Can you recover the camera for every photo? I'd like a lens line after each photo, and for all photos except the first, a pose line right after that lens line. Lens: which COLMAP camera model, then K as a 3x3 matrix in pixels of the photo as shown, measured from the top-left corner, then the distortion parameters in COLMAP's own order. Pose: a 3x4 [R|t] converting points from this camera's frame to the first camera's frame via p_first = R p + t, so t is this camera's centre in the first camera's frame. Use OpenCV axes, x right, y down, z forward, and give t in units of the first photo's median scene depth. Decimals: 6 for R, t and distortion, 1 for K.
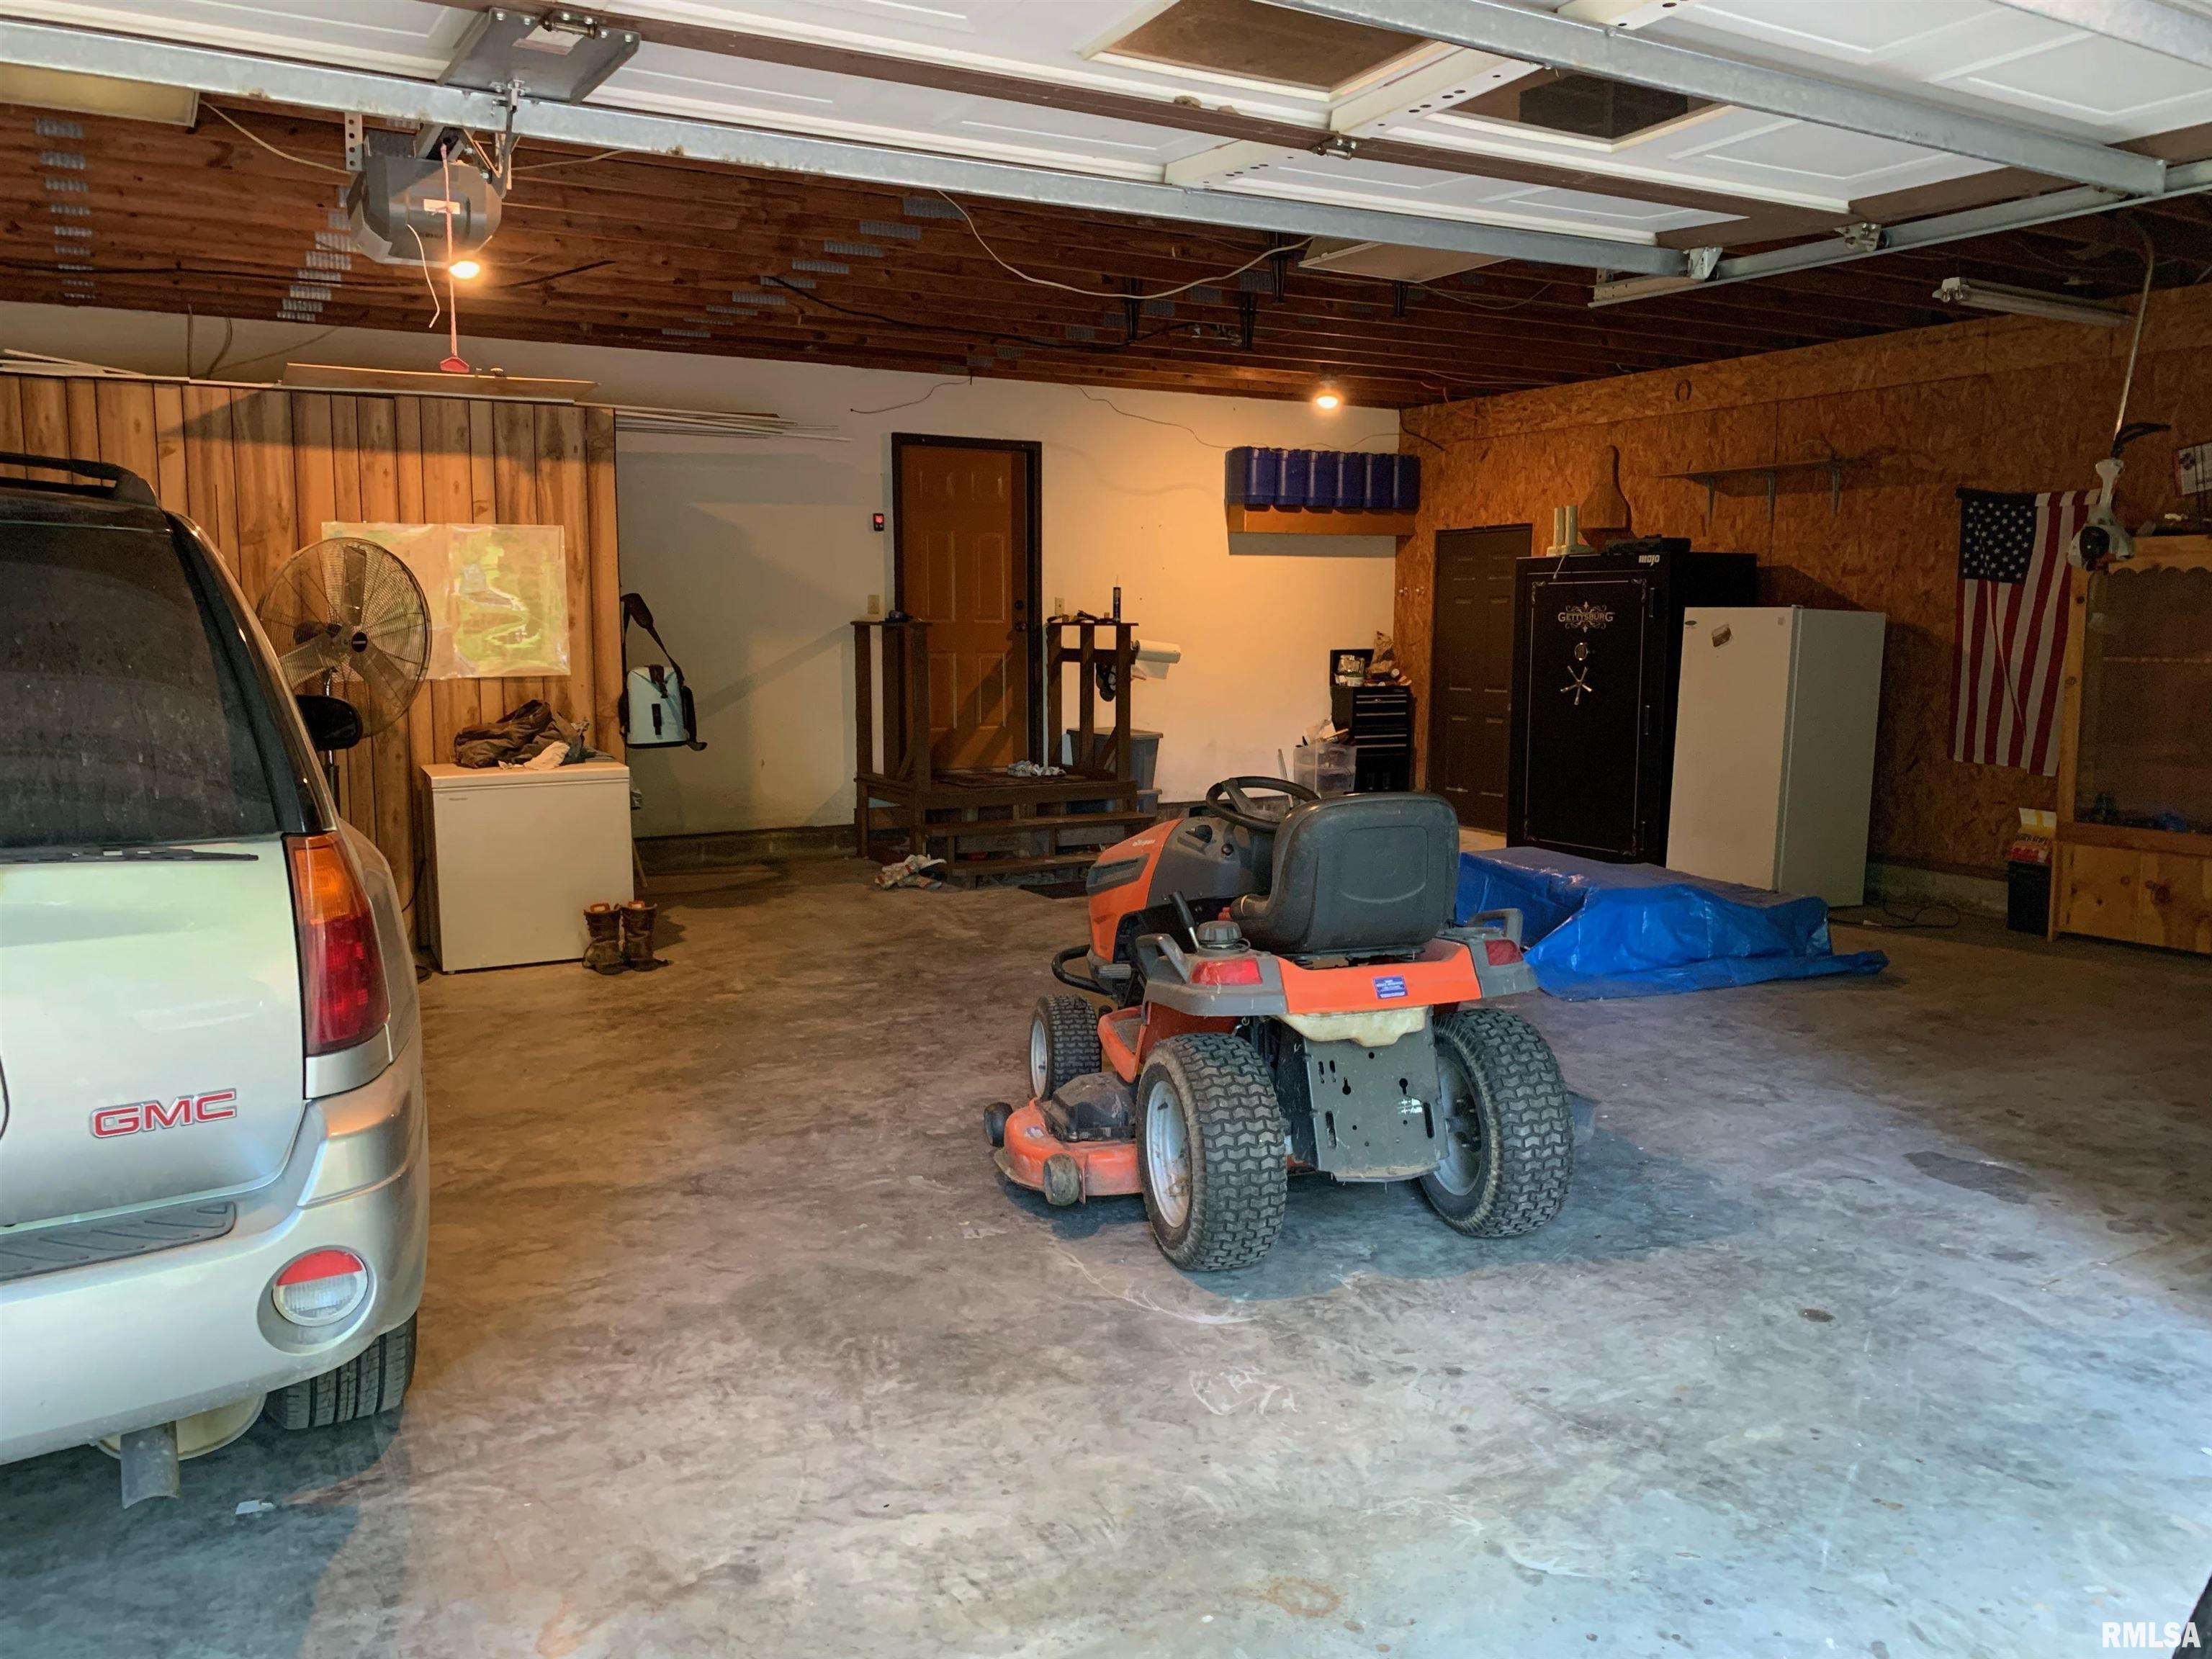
lens RADIAL K [[1682.0, 0, 1105.9], [0, 1682.0, 827.6], [0, 0, 1]] dist [0.001779, 0.000505]
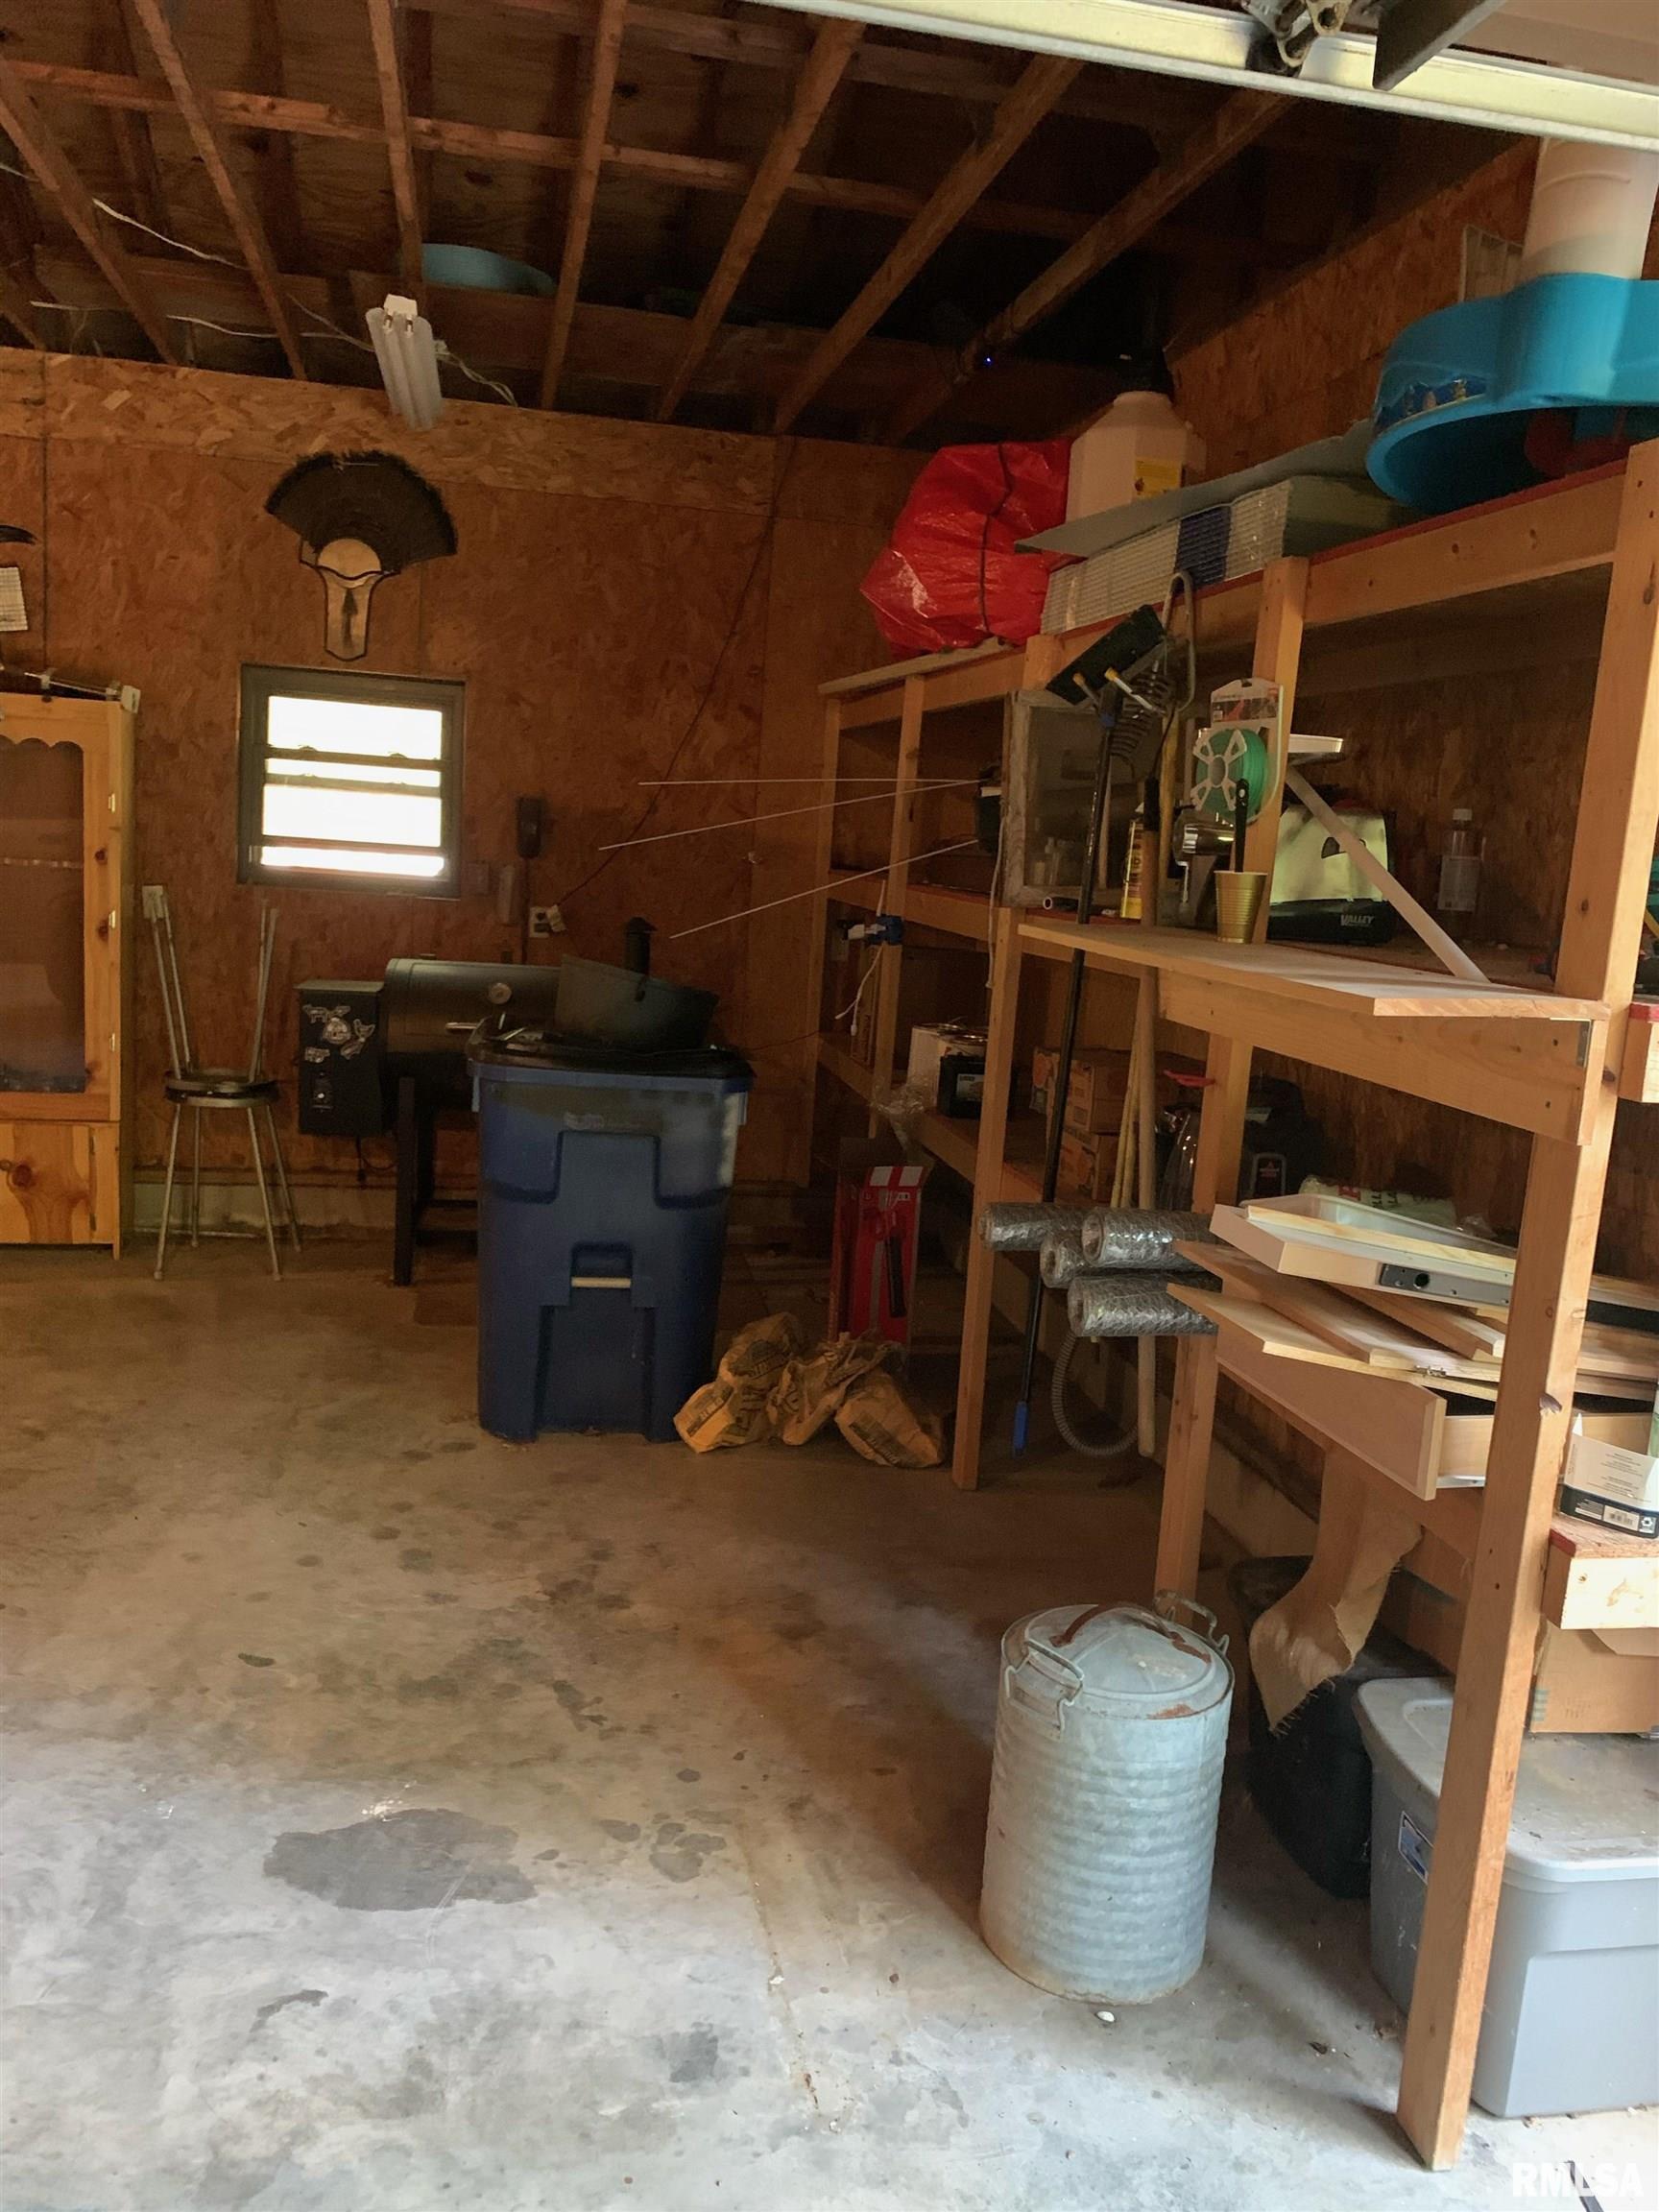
lens RADIAL K [[1702.5, 0, 828.0], [0, 1702.5, 1105.8], [0, 0, 1]] dist [0.010924, 0.005304]
pose [[0.328160, -0.128049, 0.935903, 0.058644], [0.050789, 0.991728, 0.117879, -0.104321], [-0.943256, 0.008850, 0.331949, 0.669282]]
